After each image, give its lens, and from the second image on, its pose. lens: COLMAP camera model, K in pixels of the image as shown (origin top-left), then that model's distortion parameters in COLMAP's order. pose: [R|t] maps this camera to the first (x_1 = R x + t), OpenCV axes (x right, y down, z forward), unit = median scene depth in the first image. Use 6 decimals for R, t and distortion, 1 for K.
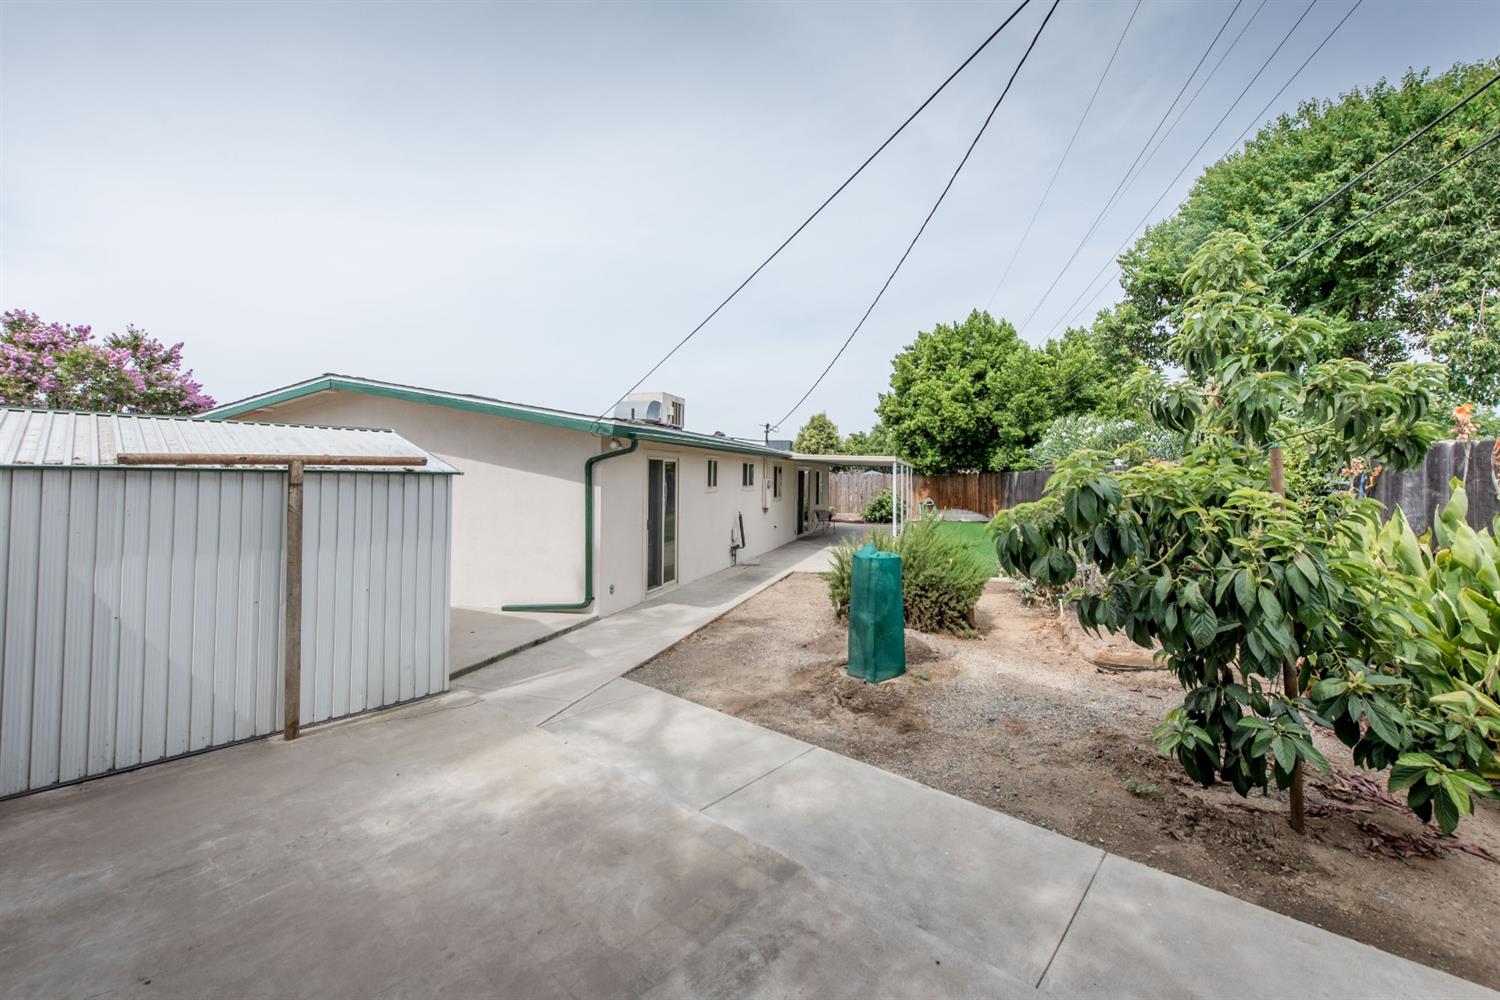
lens RADIAL K [[604.0, 0, 756.1], [0, 604.0, 467.1], [0, 0, 1]] dist [0.005911, -0.000379]
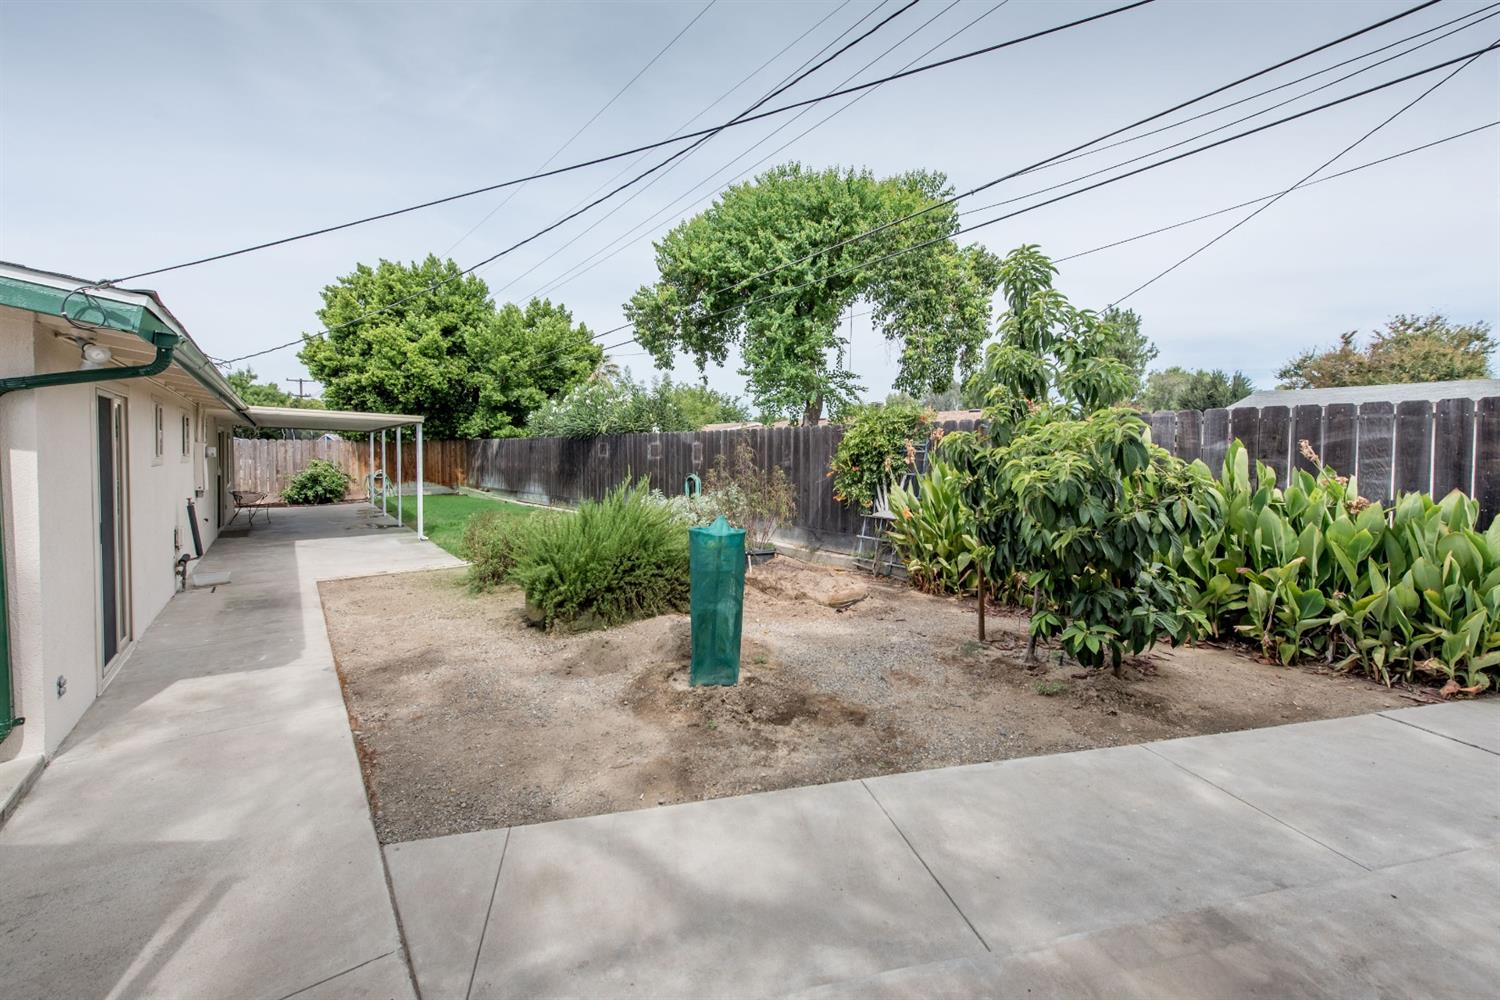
lens RADIAL K [[604.0, 0, 756.1], [0, 604.0, 467.1], [0, 0, 1]] dist [0.005911, -0.000379]
pose [[0.584091, -0.025369, 0.811292, -0.103050], [-0.014892, 0.999008, 0.041960, 0.006234], [-0.811552, -0.036590, 0.583134, 0.117772]]
